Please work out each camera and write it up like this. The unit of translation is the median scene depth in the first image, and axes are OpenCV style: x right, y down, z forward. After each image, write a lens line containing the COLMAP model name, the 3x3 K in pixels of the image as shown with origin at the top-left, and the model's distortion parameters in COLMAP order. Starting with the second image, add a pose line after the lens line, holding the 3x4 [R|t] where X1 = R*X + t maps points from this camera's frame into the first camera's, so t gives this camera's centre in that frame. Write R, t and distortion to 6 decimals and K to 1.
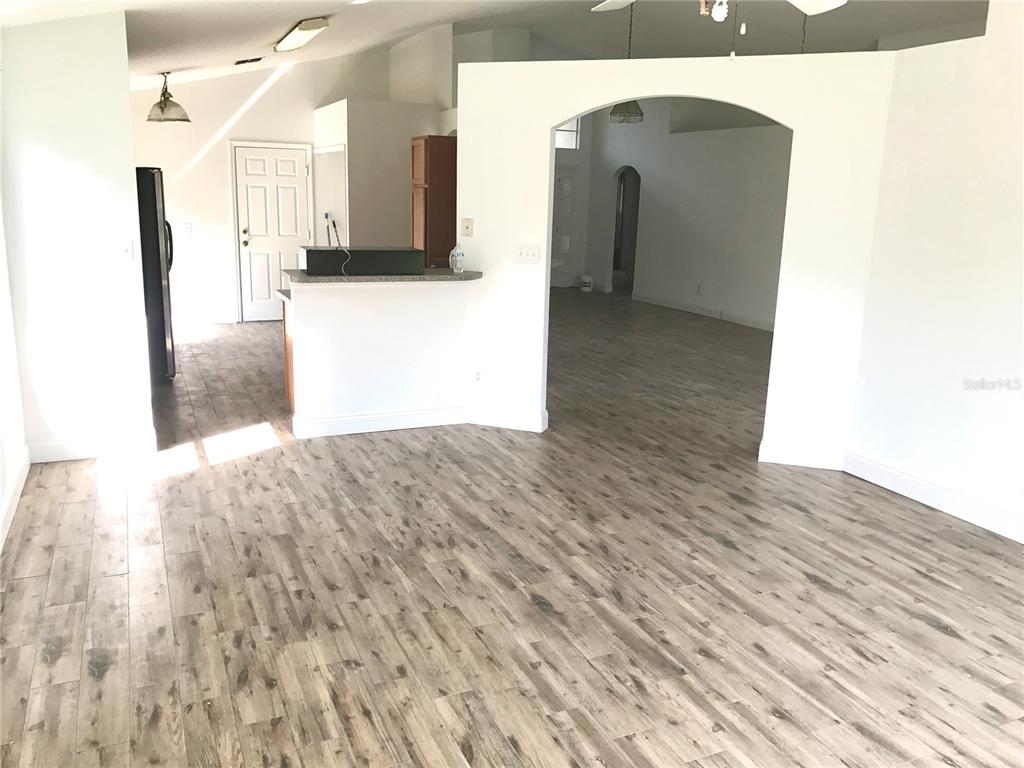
lens RADIAL K [[847.3, 0, 512.0], [0, 847.3, 384.0], [0, 0, 1]] dist [-0.000016, 0.000257]
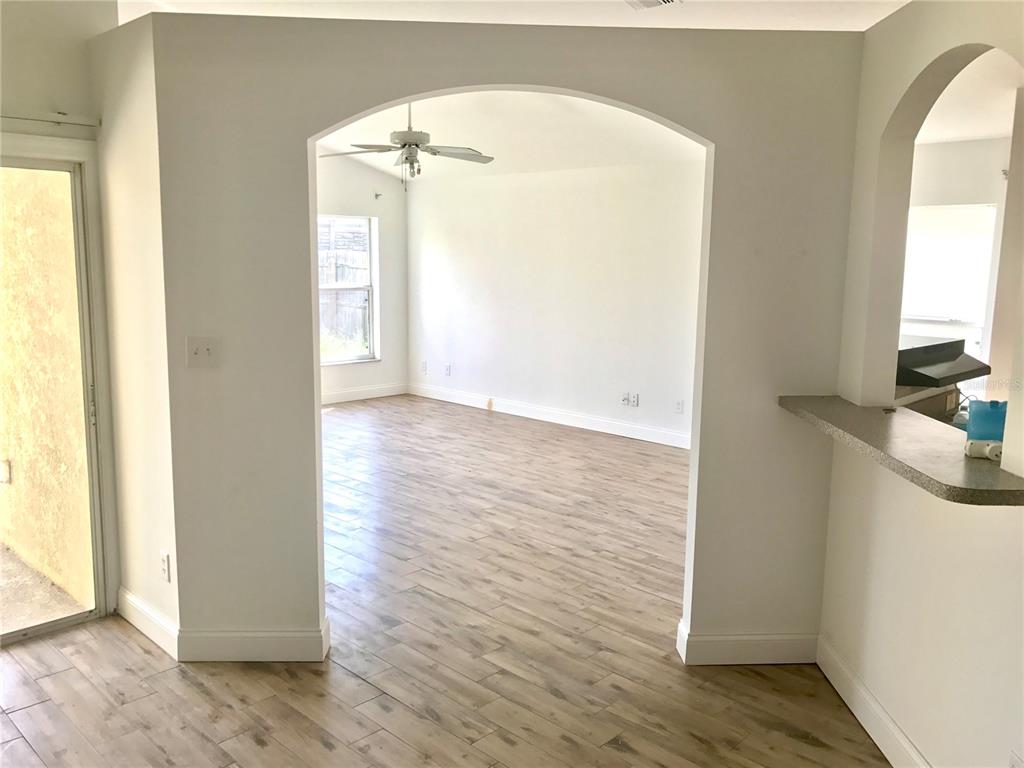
lens RADIAL K [[847.3, 0, 512.9], [0, 847.3, 383.9], [0, 0, 1]] dist [-0.000016, 0.000257]
pose [[-0.930897, 0.014565, -0.364992, 0.533591], [-0.119838, 0.931726, 0.342821, -0.459197], [0.345065, 0.362871, -0.865595, 2.089000]]
